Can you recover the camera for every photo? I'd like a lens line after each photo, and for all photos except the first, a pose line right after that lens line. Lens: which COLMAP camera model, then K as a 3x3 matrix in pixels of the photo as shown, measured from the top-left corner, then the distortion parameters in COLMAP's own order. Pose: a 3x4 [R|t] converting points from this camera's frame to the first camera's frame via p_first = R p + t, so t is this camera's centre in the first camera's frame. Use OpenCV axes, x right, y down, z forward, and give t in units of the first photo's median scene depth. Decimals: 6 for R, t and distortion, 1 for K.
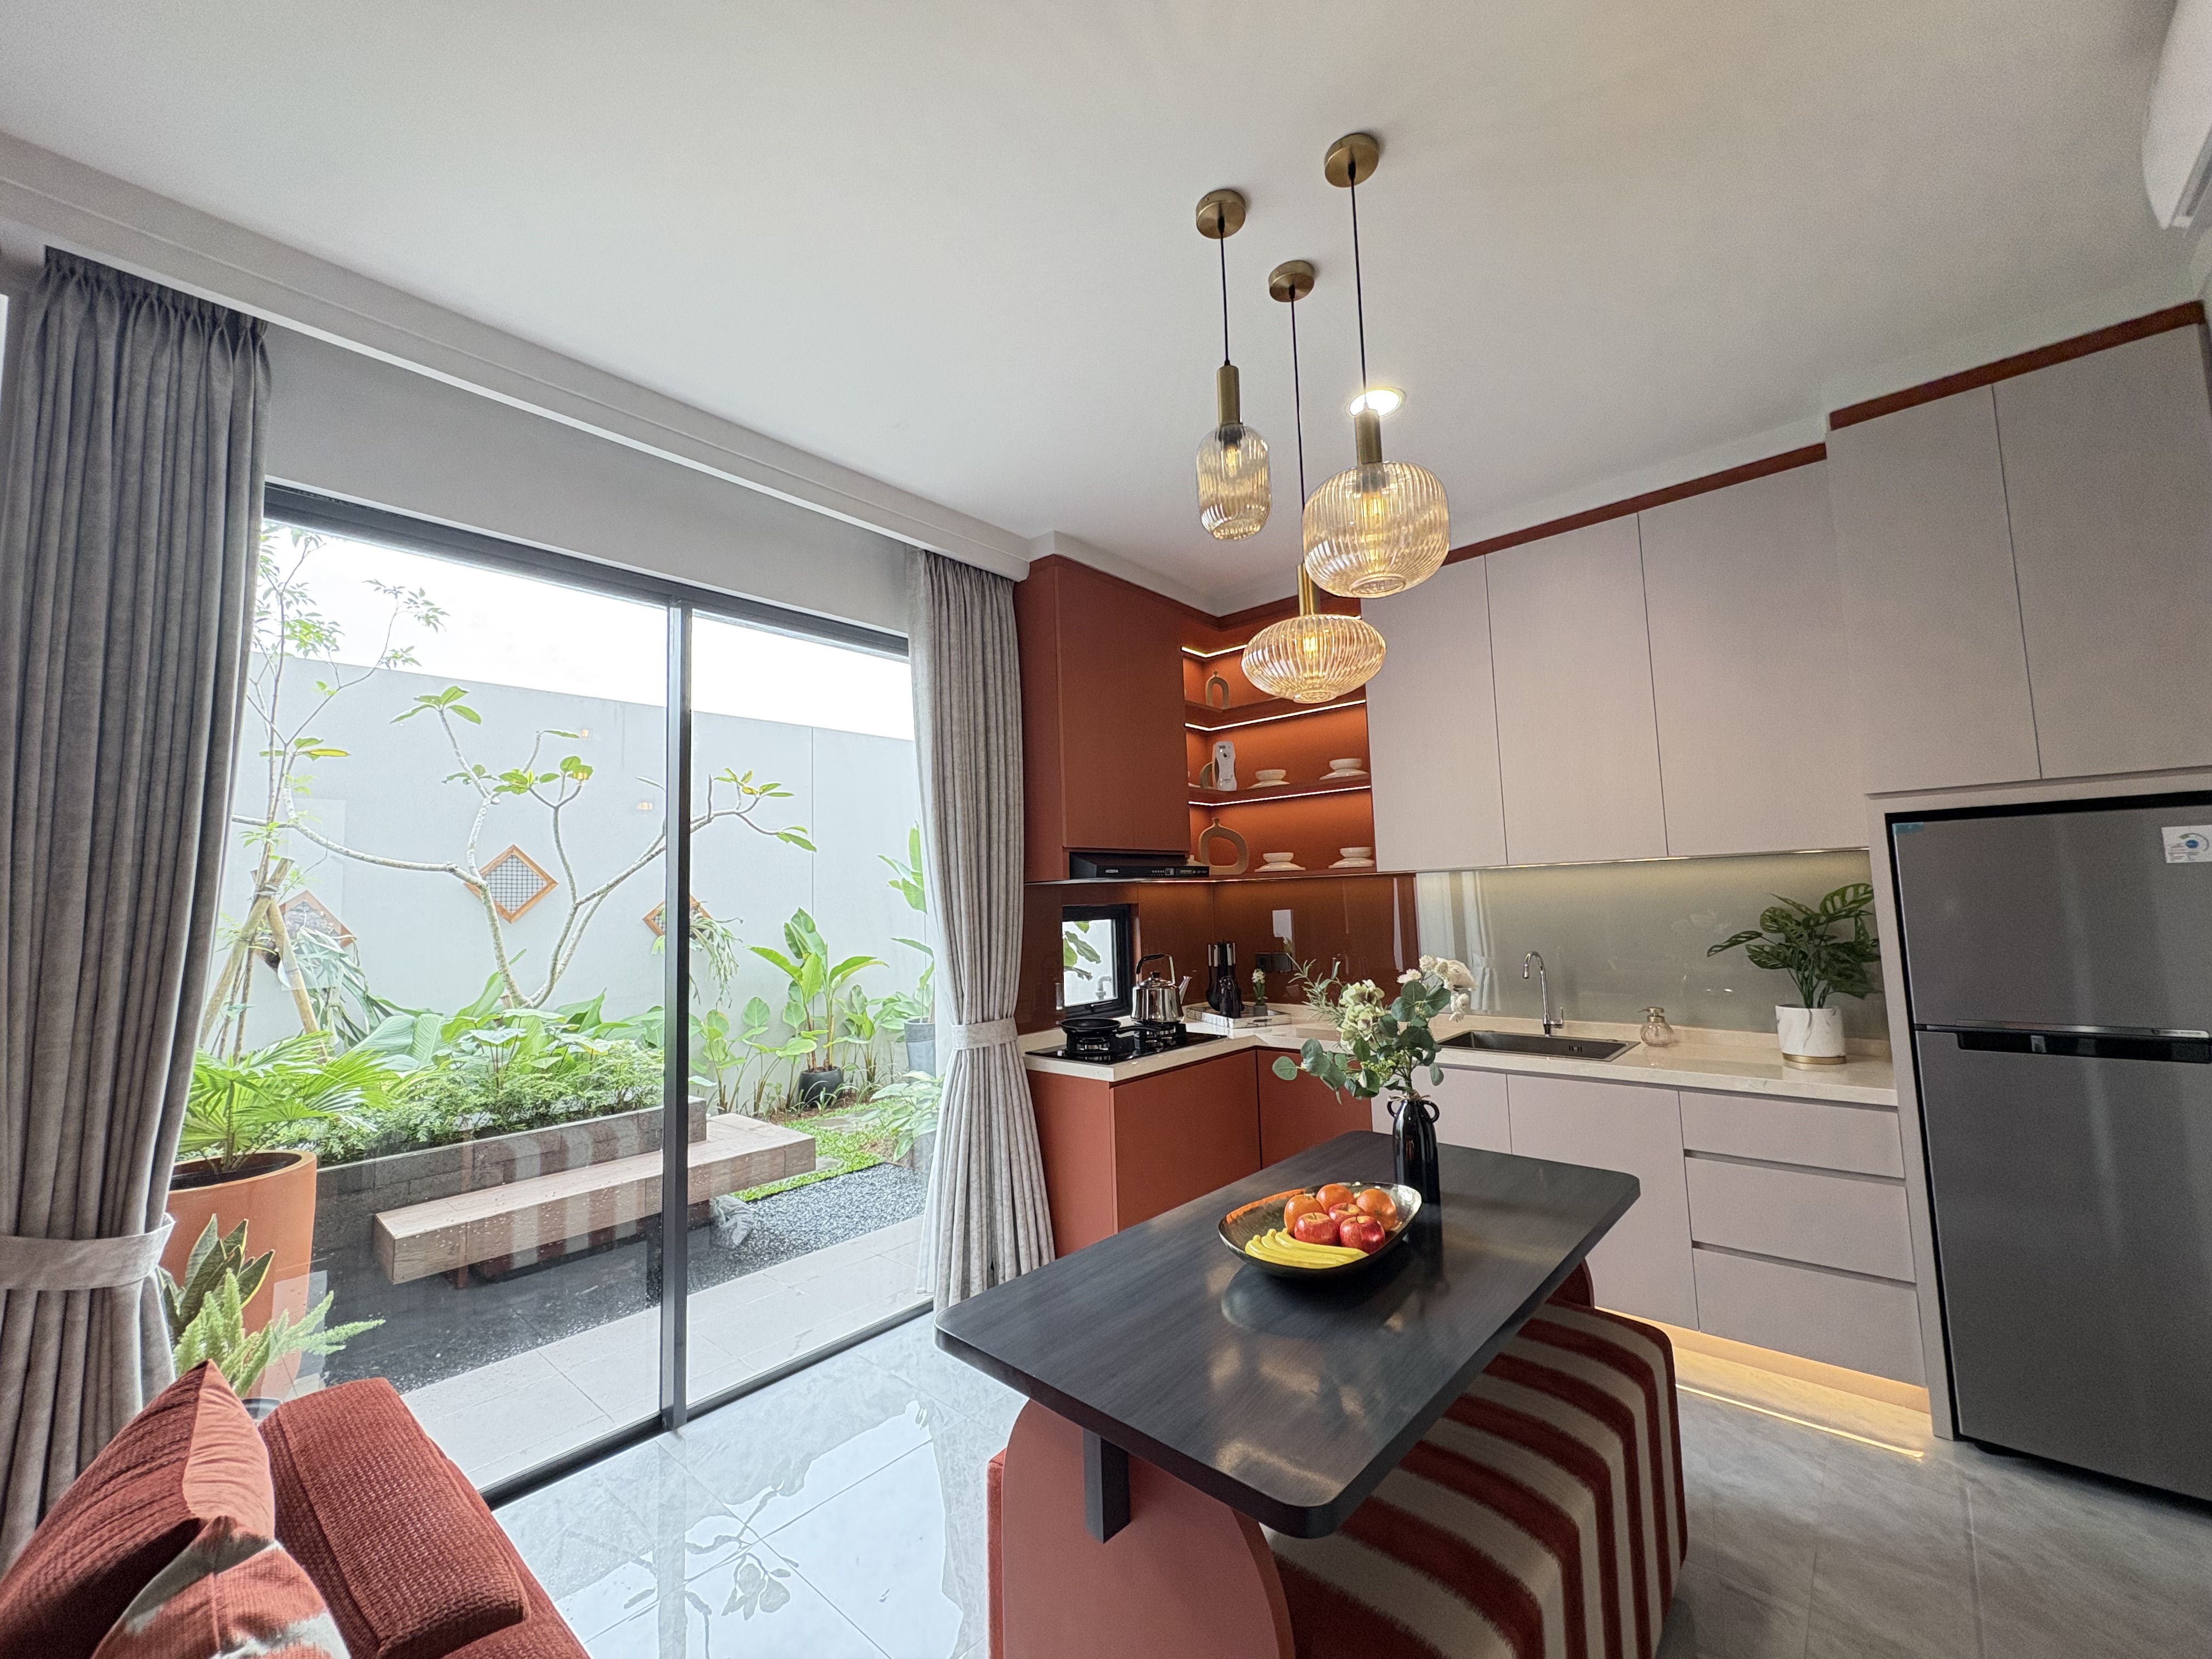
lens RADIAL K [[877.1, 0, 1114.0], [0, 877.1, 823.7], [0, 0, 1]] dist [-0.000033, -0.000322]
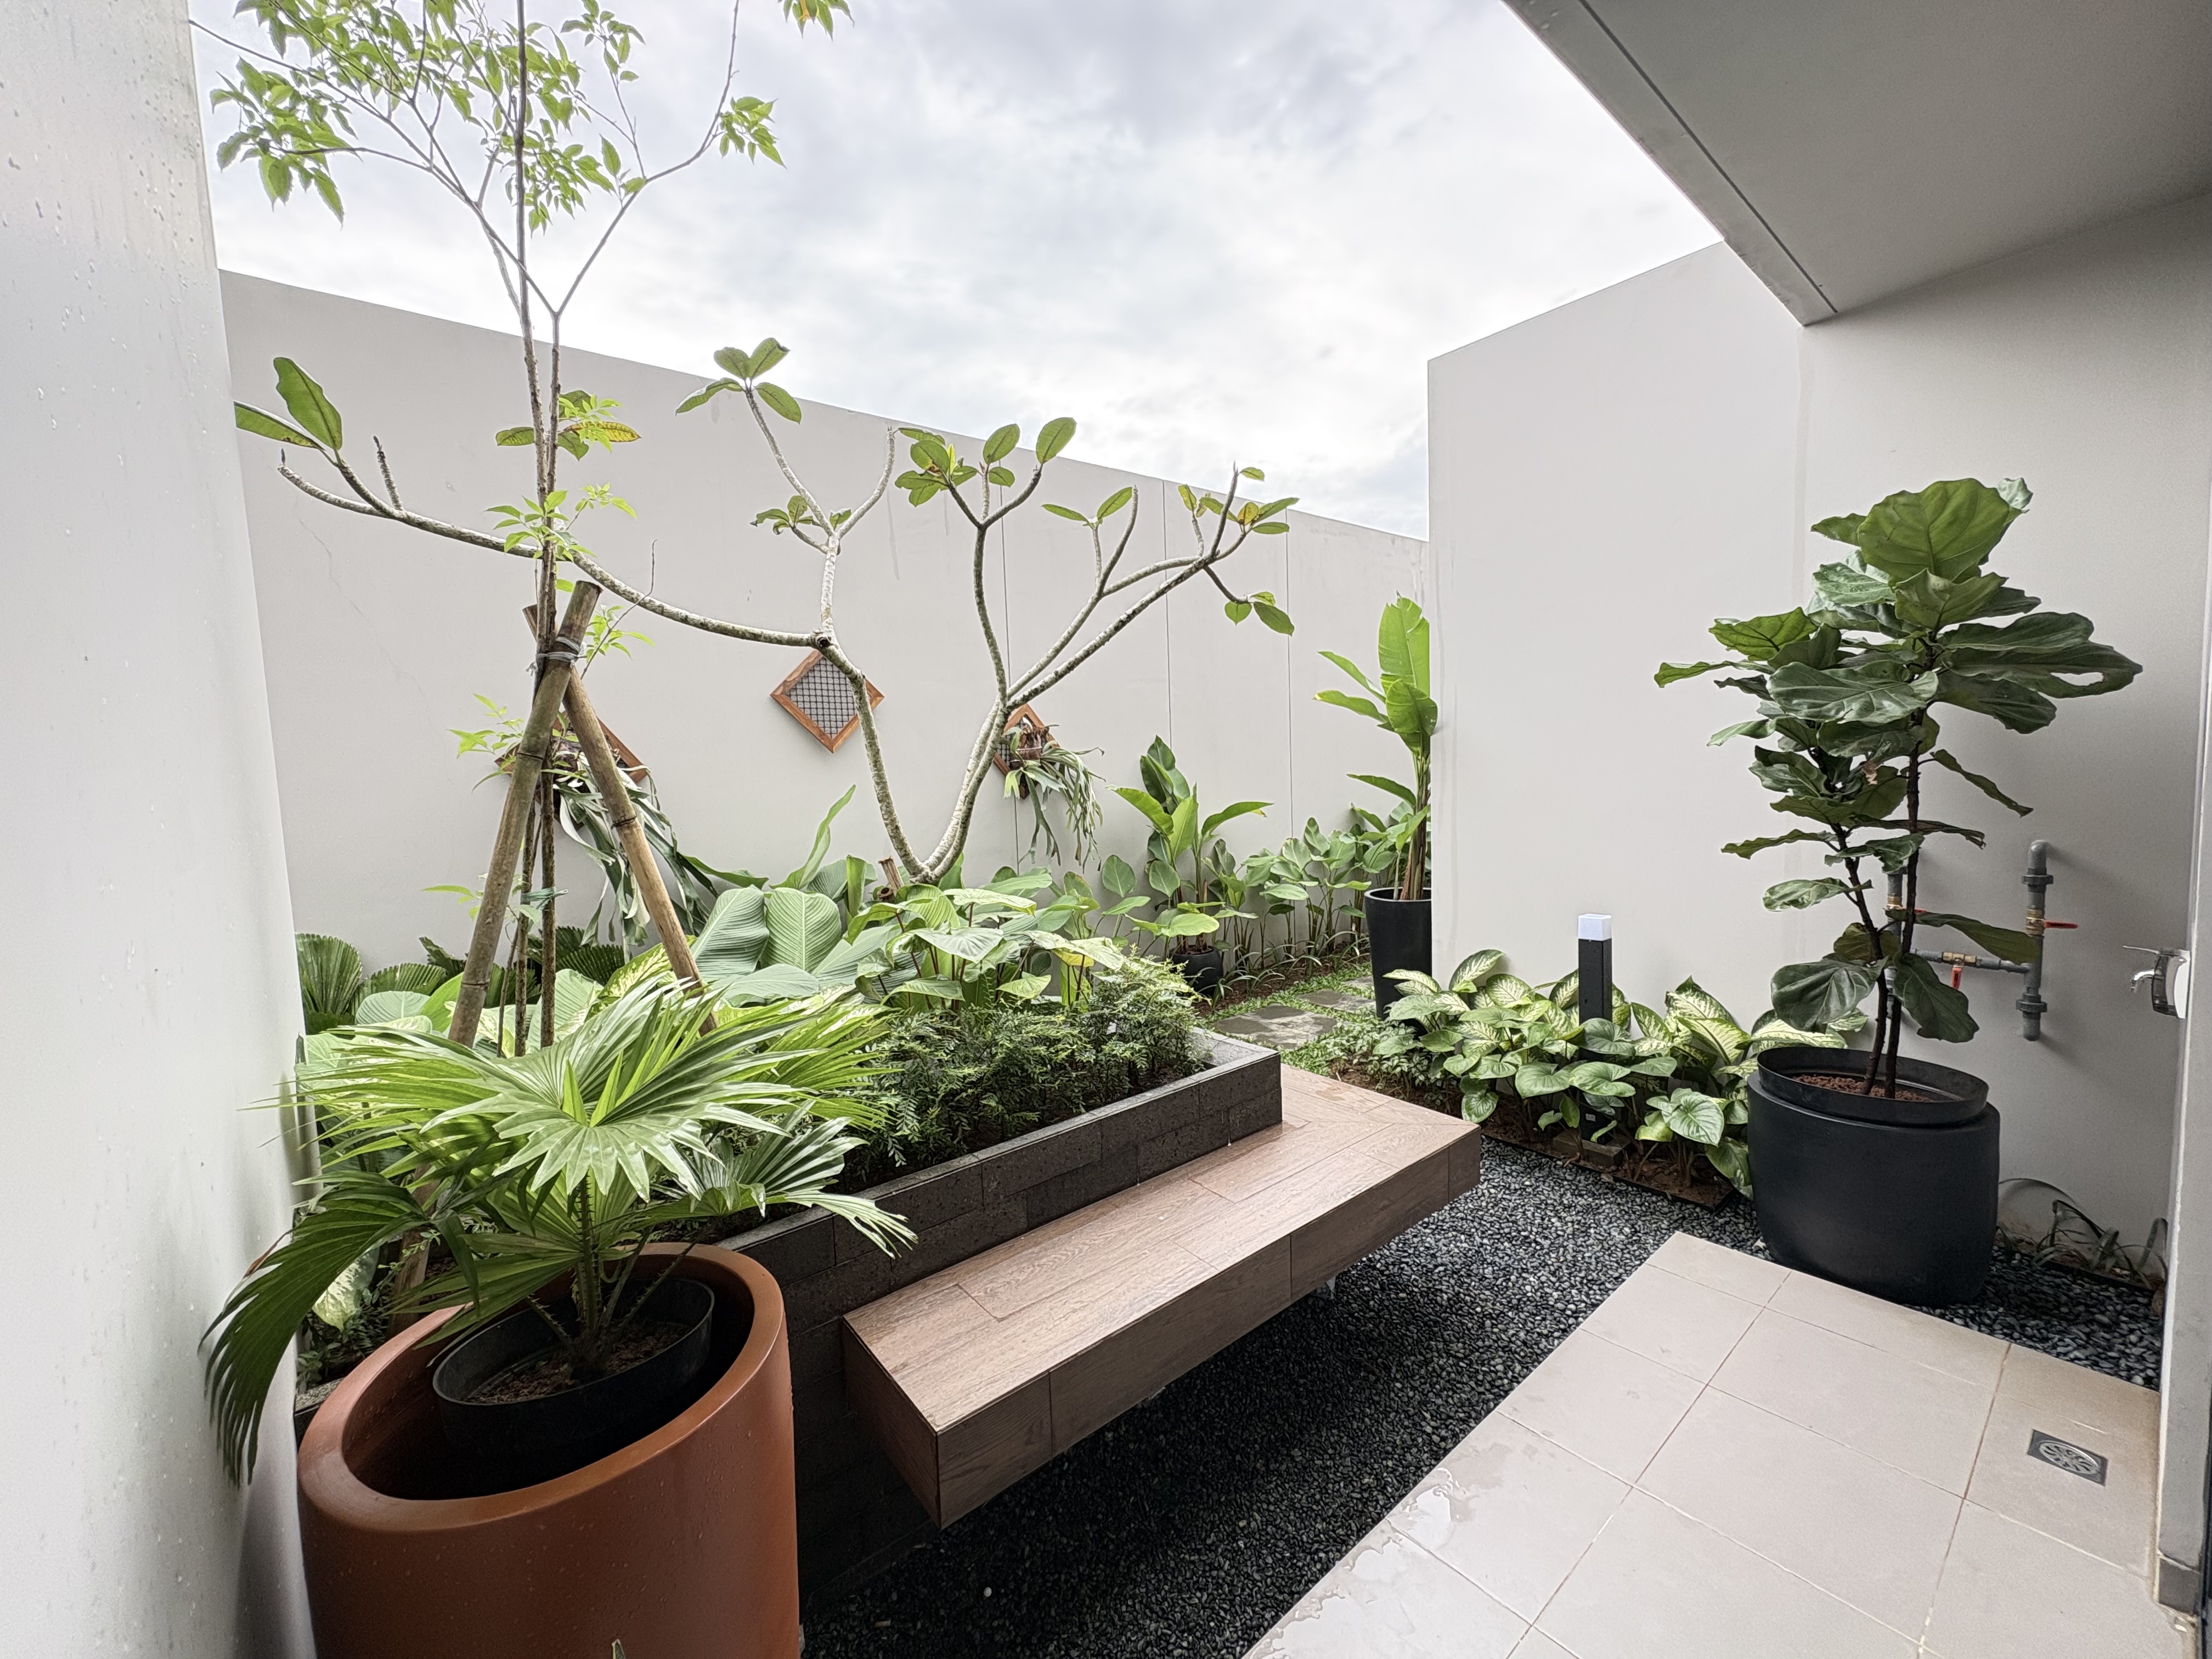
lens RADIAL K [[877.1, 0, 1111.9], [0, 877.1, 829.1], [0, 0, 1]] dist [-0.000033, -0.000322]
pose [[0.987365, 0.013041, -0.157927, -0.410591], [0.015489, 0.983893, 0.178087, 0.061381], [0.157705, -0.178283, 0.971259, 0.394245]]
